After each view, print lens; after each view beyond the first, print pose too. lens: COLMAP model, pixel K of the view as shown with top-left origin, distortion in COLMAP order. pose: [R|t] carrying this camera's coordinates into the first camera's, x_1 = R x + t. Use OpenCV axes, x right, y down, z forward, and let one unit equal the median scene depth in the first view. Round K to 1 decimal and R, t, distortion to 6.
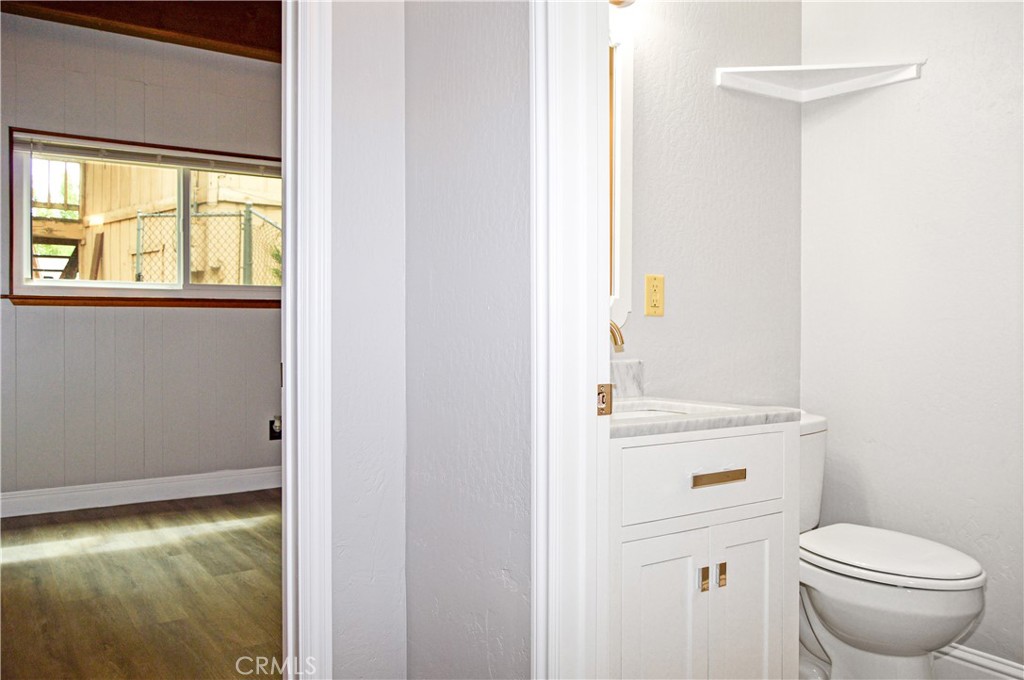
lens RADIAL K [[837.8, 0, 485.1], [0, 837.8, 330.5], [0, 0, 1]] dist [-0.005761, -0.001234]
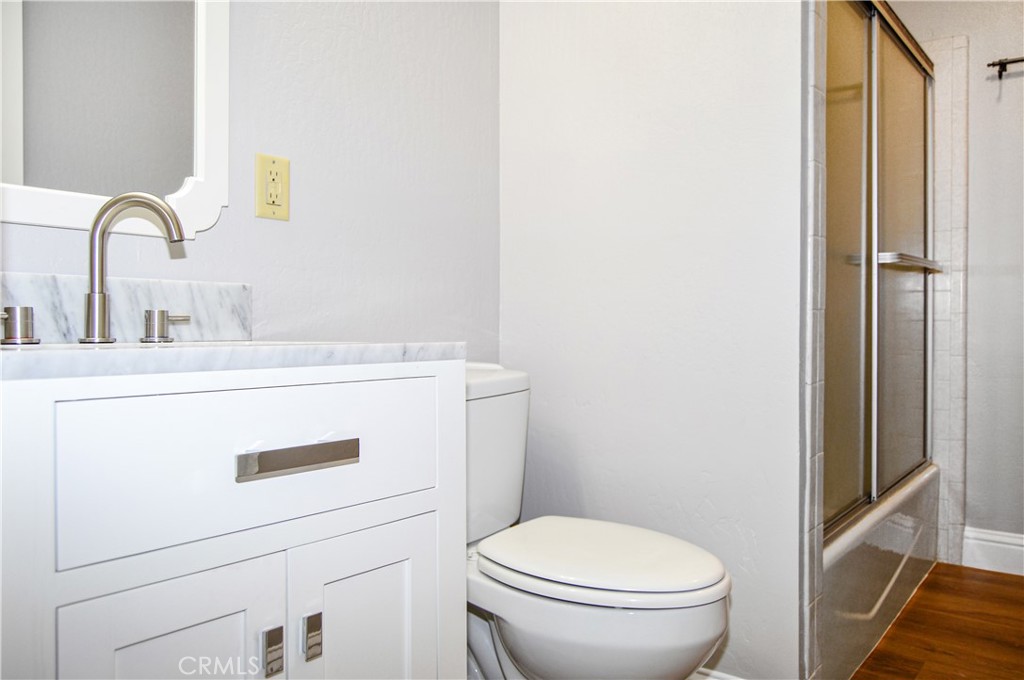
lens RADIAL K [[828.3, 0, 491.0], [0, 828.3, 334.5], [0, 0, 1]] dist [0.093251, -0.000185]
pose [[0.956534, -0.008946, 0.291484, 0.187860], [0.007147, 0.999948, 0.007236, 0.074304], [-0.291534, -0.004838, 0.956548, 0.355648]]
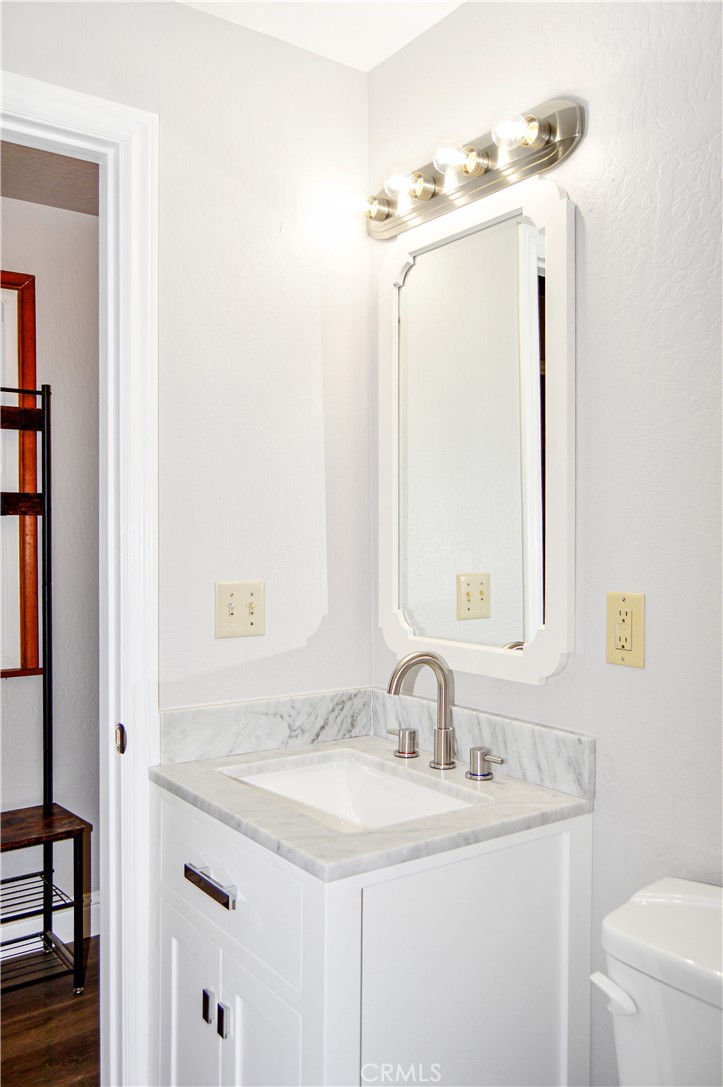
lens RADIAL K [[889.4, 0, 361.5], [0, 889.4, 543.5], [0, 0, 1]] dist [-0.005761, -0.001234]
pose [[0.016640, 0.003721, -0.999855, 0.847801], [-0.002785, 0.999989, 0.003675, -0.107666], [0.999858, 0.002723, 0.016650, 0.879518]]
